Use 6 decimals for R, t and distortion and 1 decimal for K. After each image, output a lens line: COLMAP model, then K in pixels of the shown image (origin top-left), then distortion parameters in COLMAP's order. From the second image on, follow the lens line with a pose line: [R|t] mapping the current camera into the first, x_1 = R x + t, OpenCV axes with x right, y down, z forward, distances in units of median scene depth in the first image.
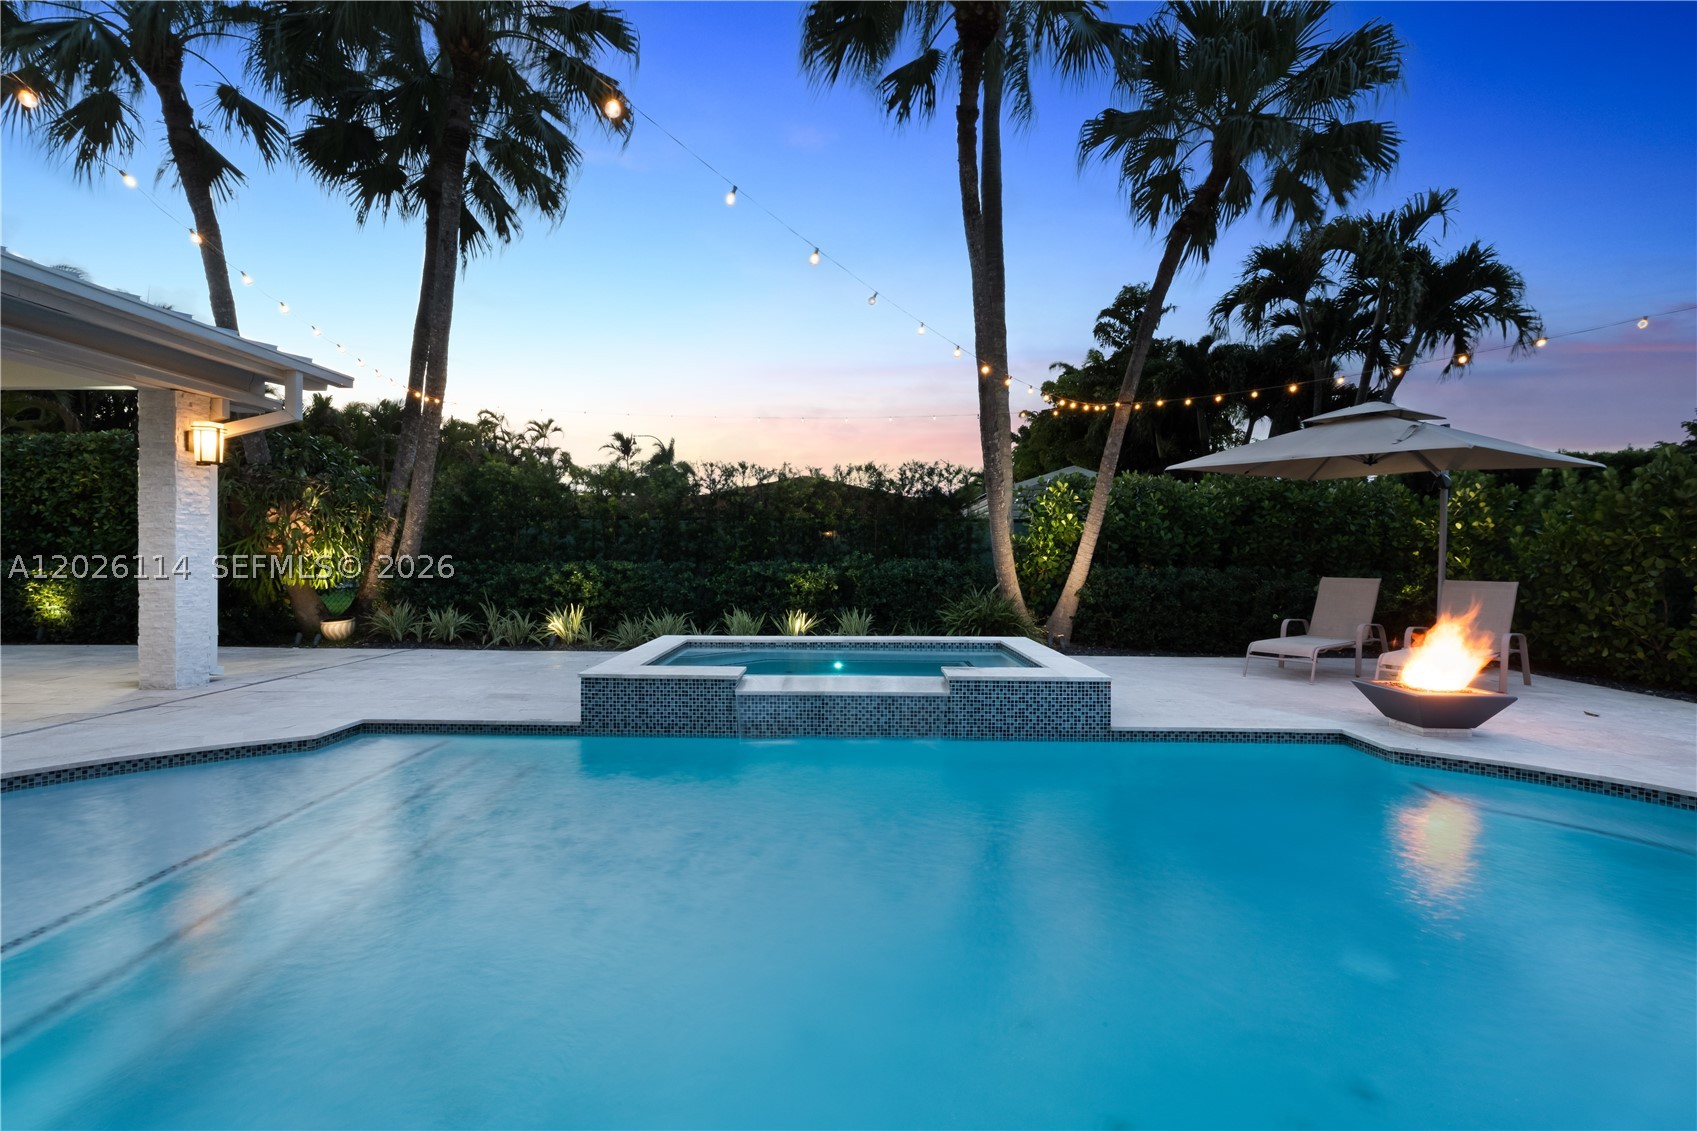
lens RADIAL K [[755.9, 0, 844.7], [0, 755.9, 561.7], [0, 0, 1]] dist [0.001663, -0.000276]
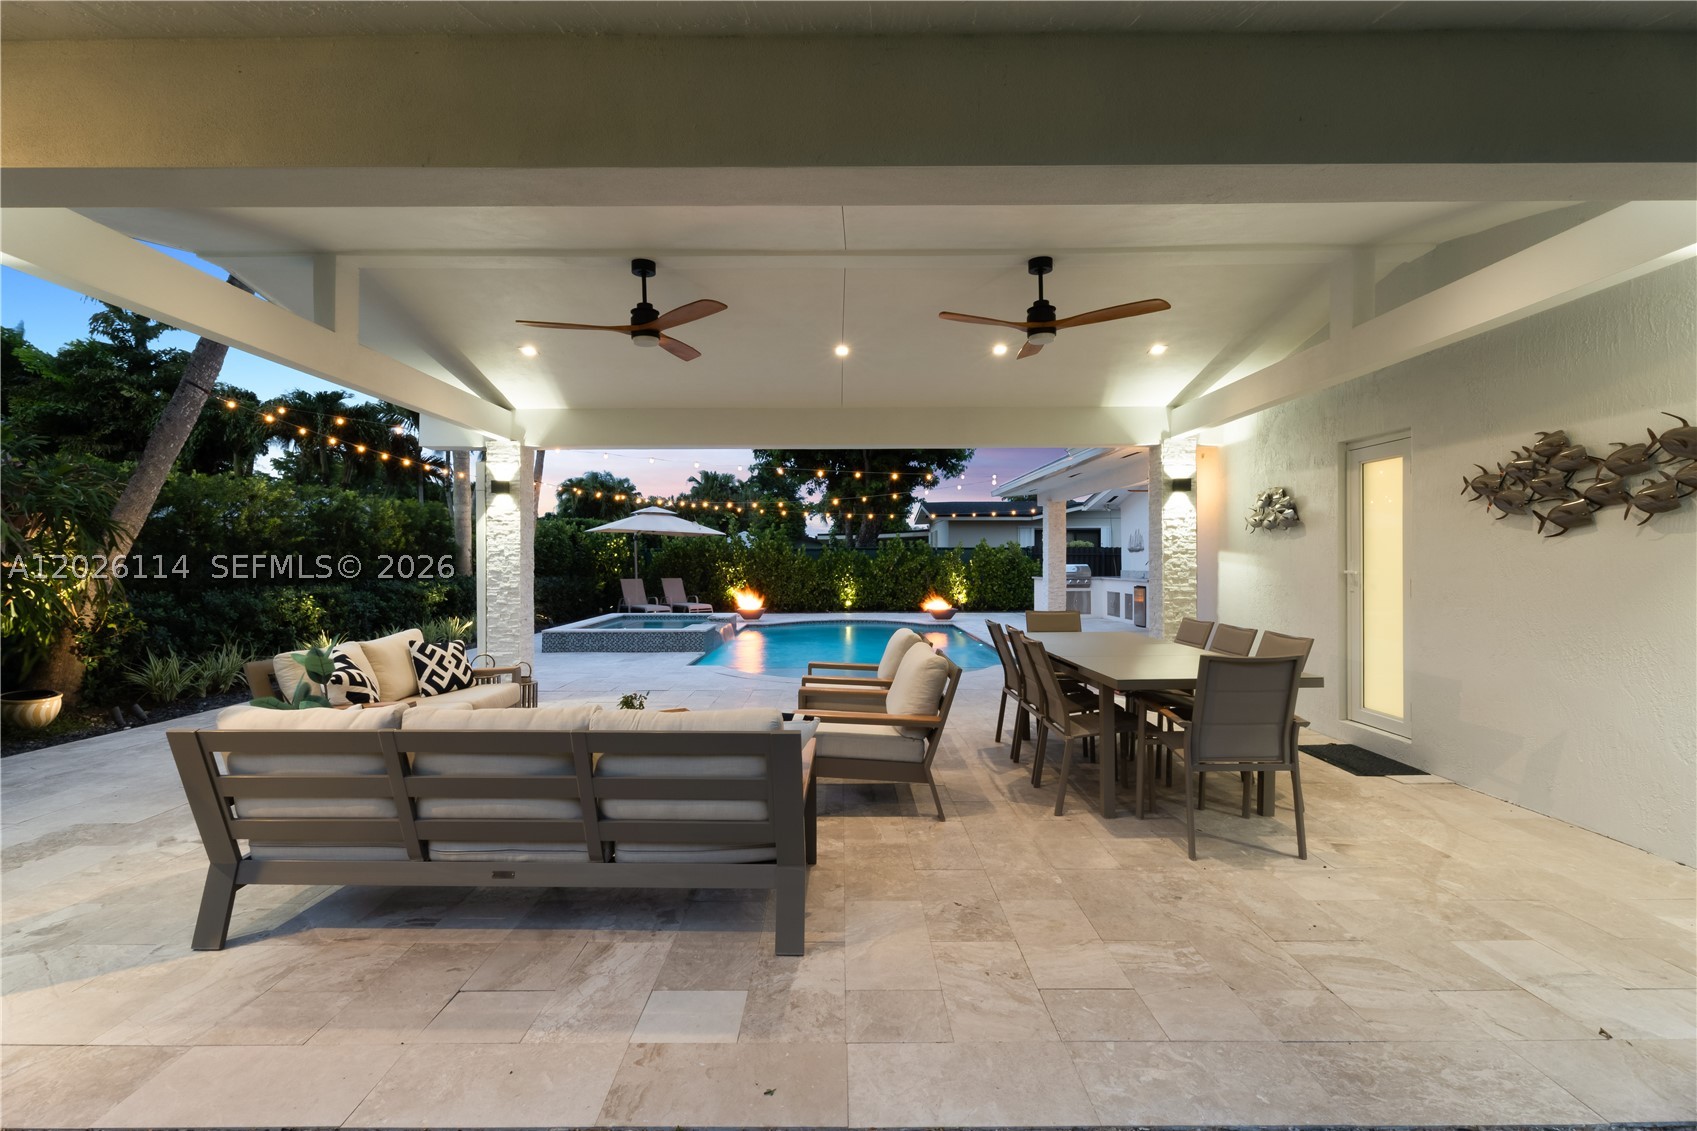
lens RADIAL K [[755.9, 0, 844.7], [0, 755.9, 561.7], [0, 0, 1]] dist [0.001663, -0.000276]
pose [[-0.030137, -0.006138, 0.999527, -1.374816], [0.010959, 0.999919, 0.006470, -0.031929], [-0.999486, 0.011149, -0.030067, 0.351739]]
